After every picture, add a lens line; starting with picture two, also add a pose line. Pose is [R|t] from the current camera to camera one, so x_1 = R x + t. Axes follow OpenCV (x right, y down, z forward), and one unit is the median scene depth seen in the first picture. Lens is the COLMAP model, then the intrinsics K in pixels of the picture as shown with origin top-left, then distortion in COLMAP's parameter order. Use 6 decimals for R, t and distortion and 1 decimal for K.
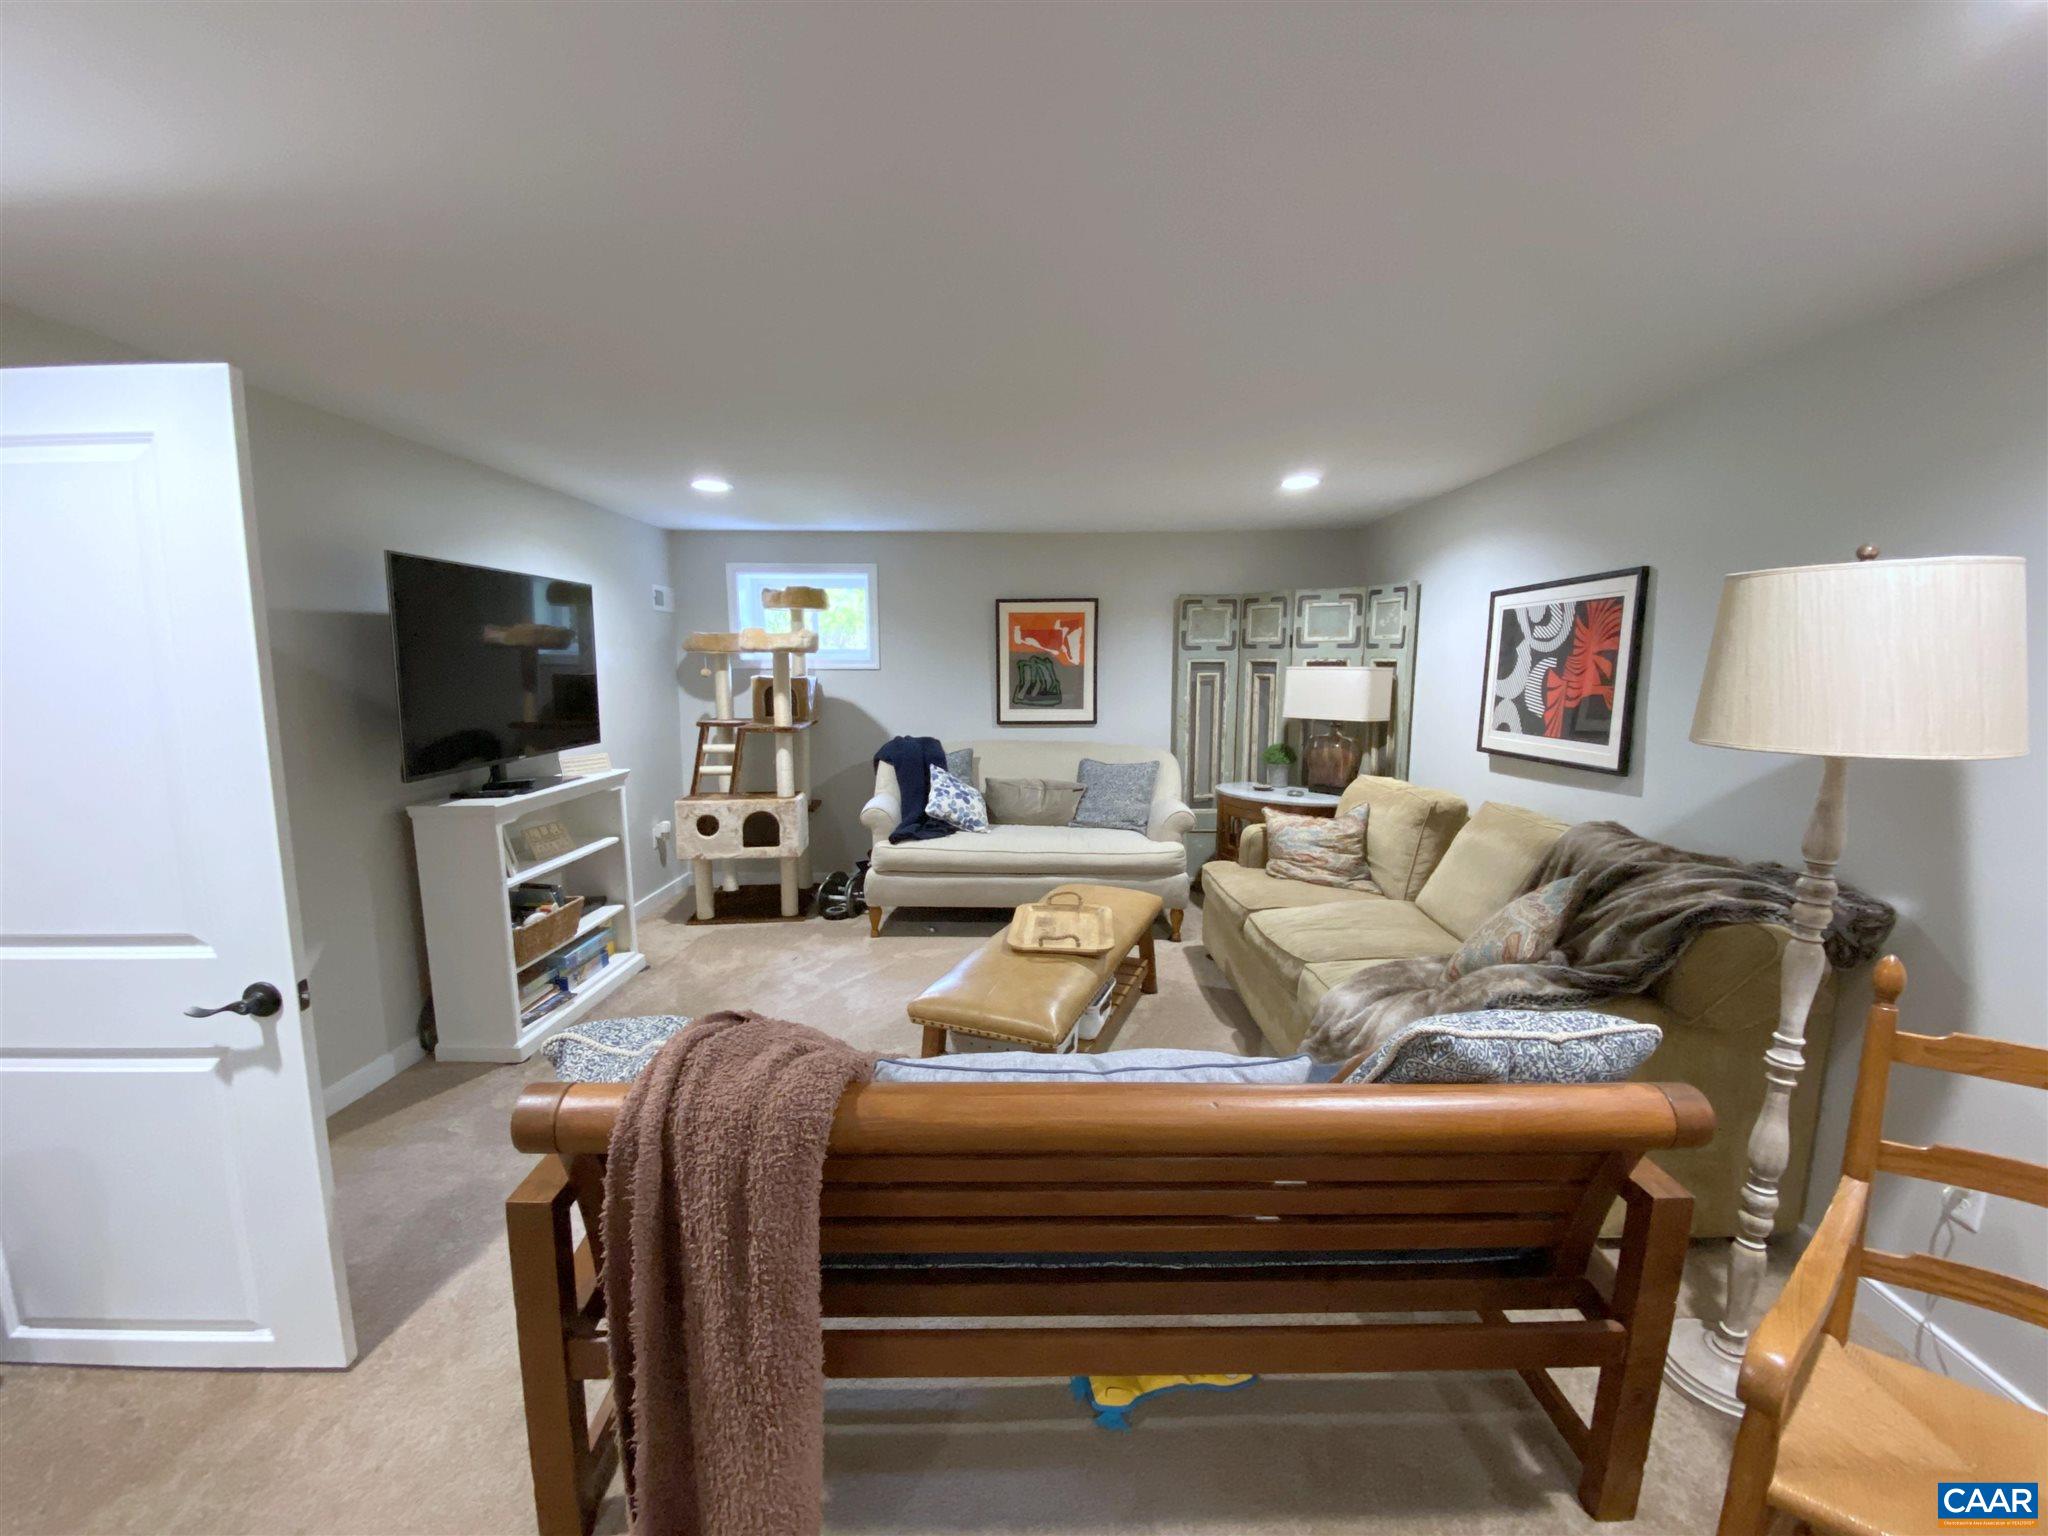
lens RADIAL K [[832.1, 0, 1027.1], [0, 832.1, 776.5], [0, 0, 1]] dist [0.004165, -0.007836]
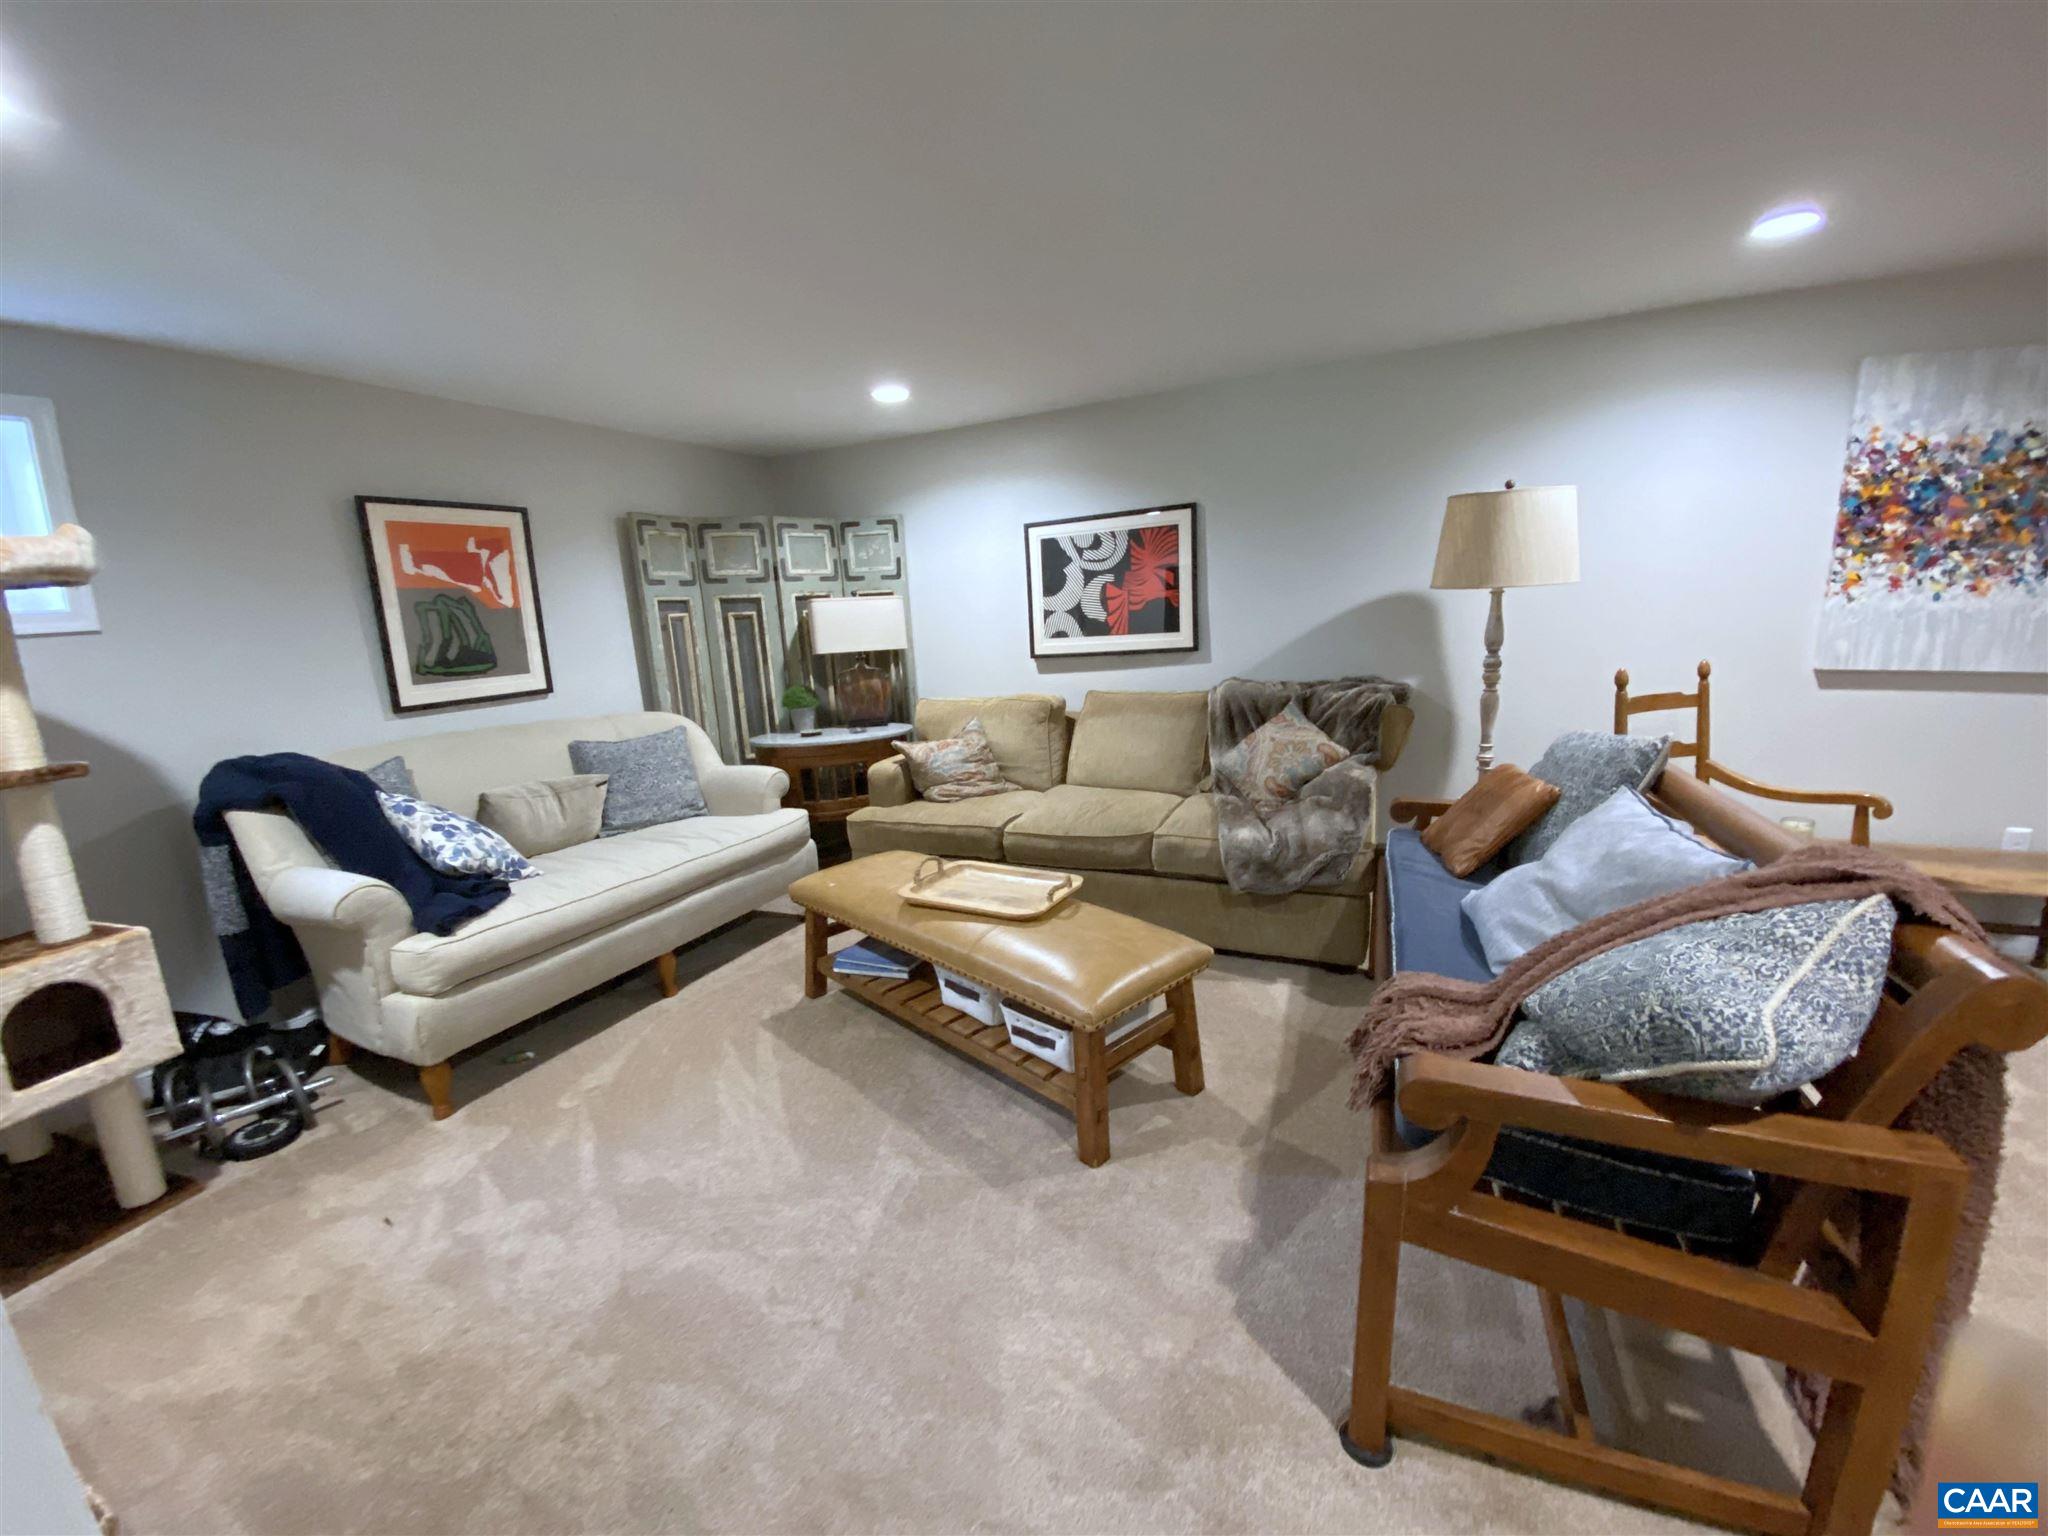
lens RADIAL K [[832.1, 0, 1026.8], [0, 832.1, 774.0], [0, 0, 1]] dist [0.004165, -0.007836]
pose [[0.390529, -0.196934, 0.899280, -0.451021], [0.176770, 0.974715, 0.136688, -0.025280], [-0.903460, 0.105585, 0.415466, 0.408049]]
